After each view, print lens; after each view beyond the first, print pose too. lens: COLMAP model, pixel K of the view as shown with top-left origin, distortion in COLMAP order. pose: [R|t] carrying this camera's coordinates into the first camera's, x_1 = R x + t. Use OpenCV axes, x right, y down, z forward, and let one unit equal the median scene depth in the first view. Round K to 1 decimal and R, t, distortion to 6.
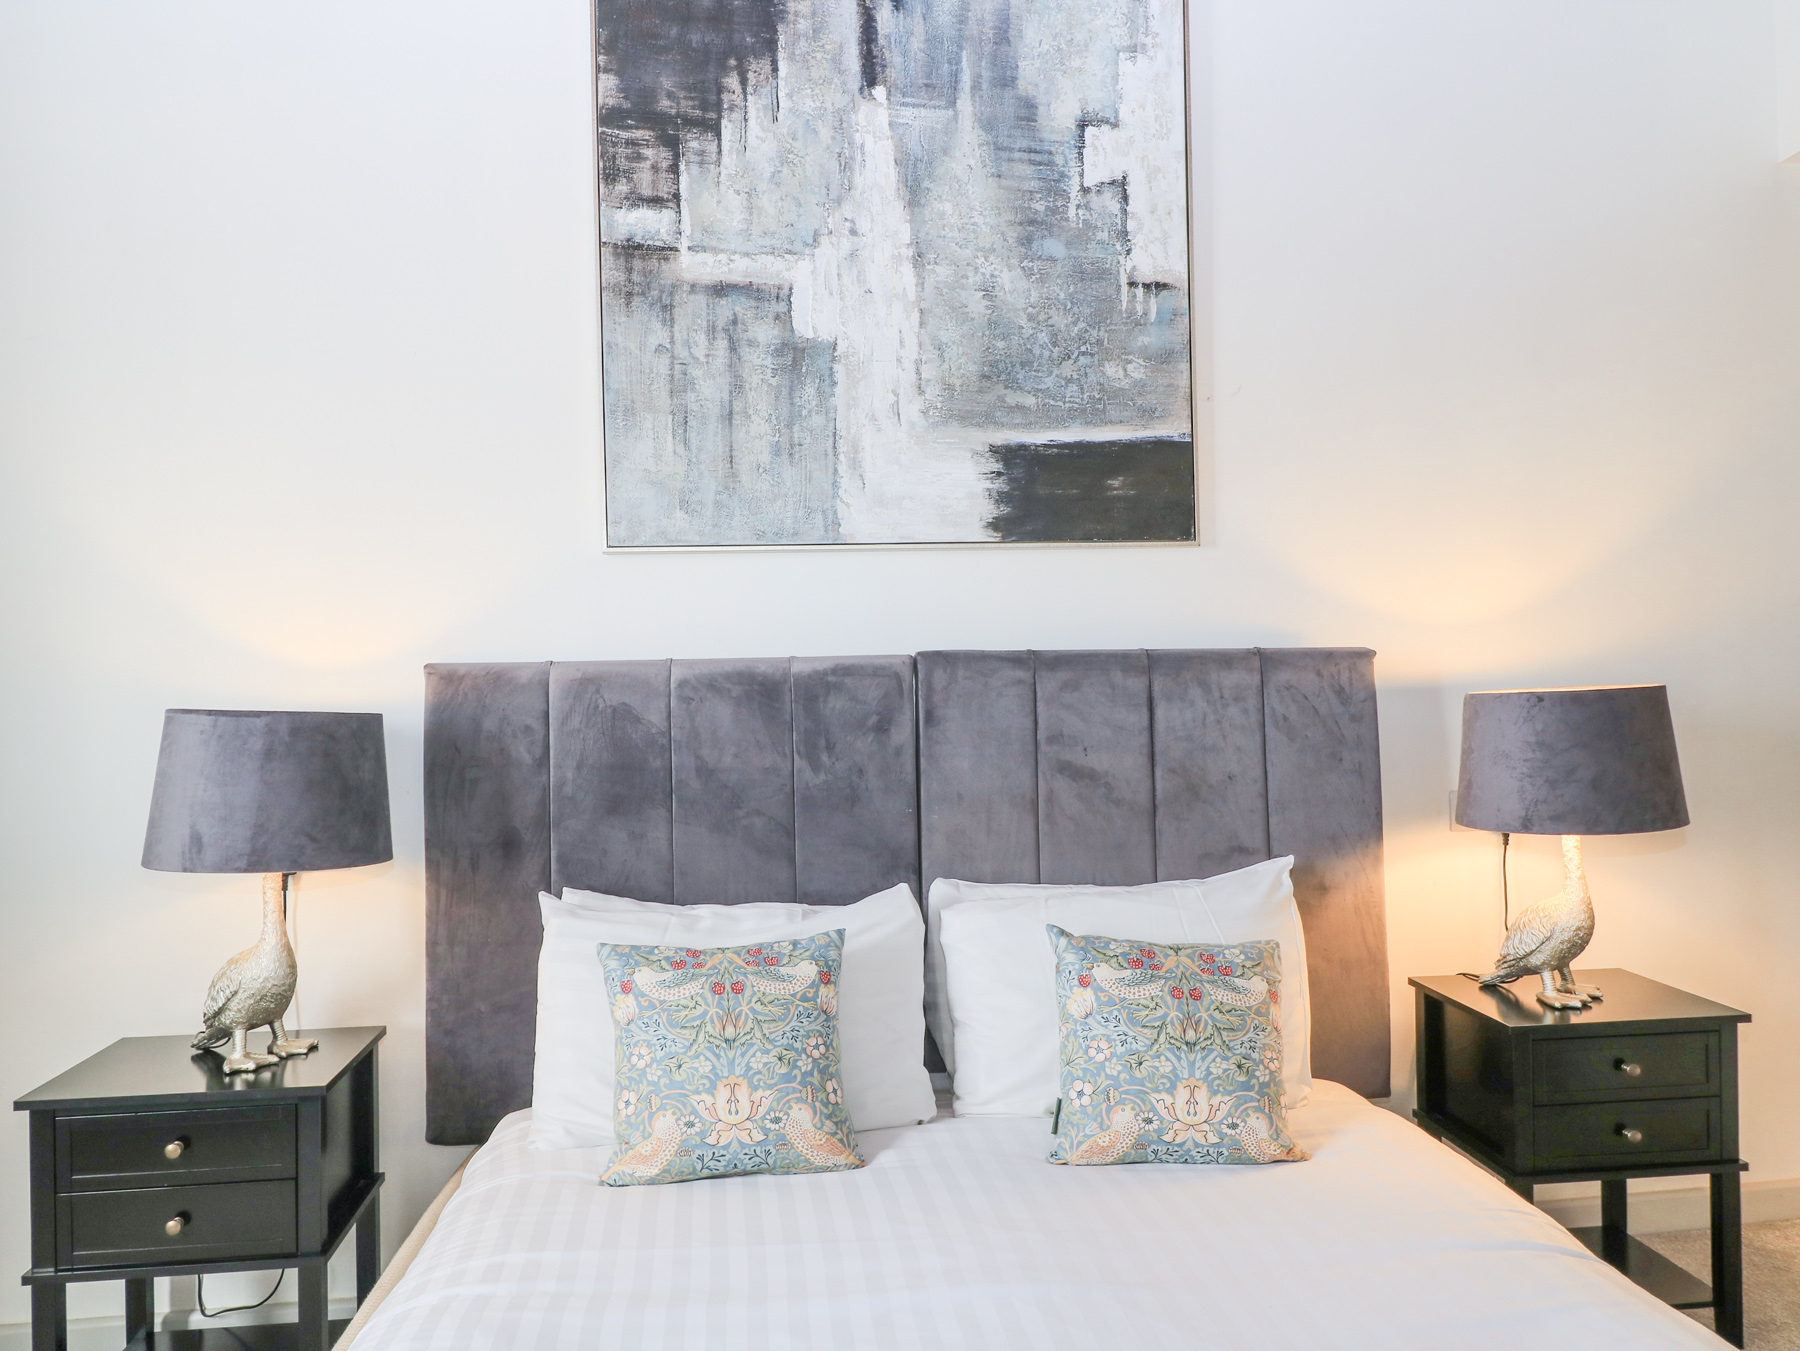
lens RADIAL K [[1311.7, 0, 898.3], [0, 1311.7, 675.2], [0, 0, 1]] dist [0.013008, -0.004422]
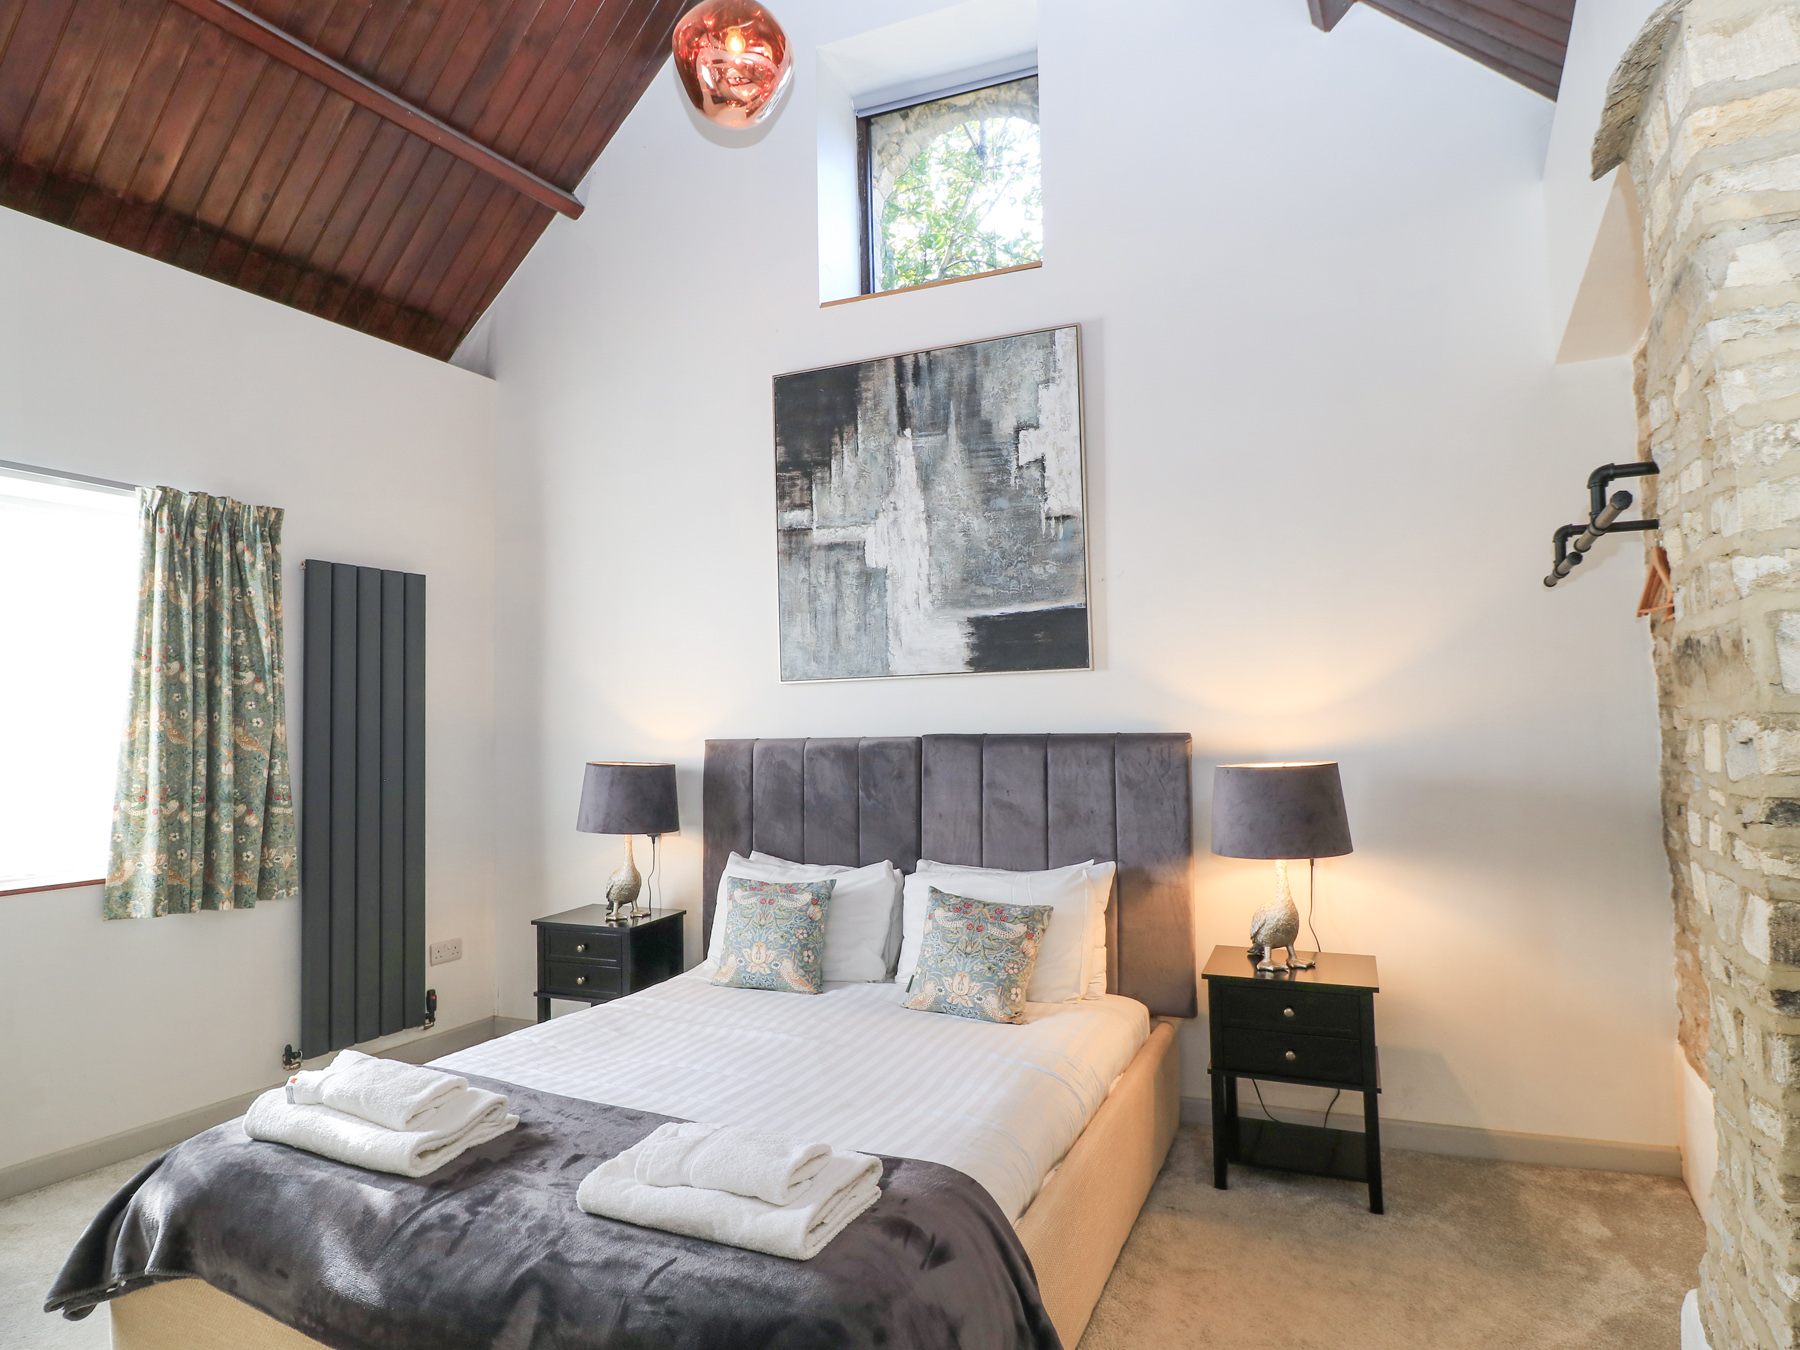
lens RADIAL K [[1062.3, 0, 905.6], [0, 1062.3, 674.9], [0, 0, 1]] dist [0.000145, 0.000666]
pose [[0.860770, -0.018074, -0.508674, 0.751144], [0.009311, 0.999761, -0.019768, -0.072443], [0.508909, 0.012280, 0.860732, -0.290923]]
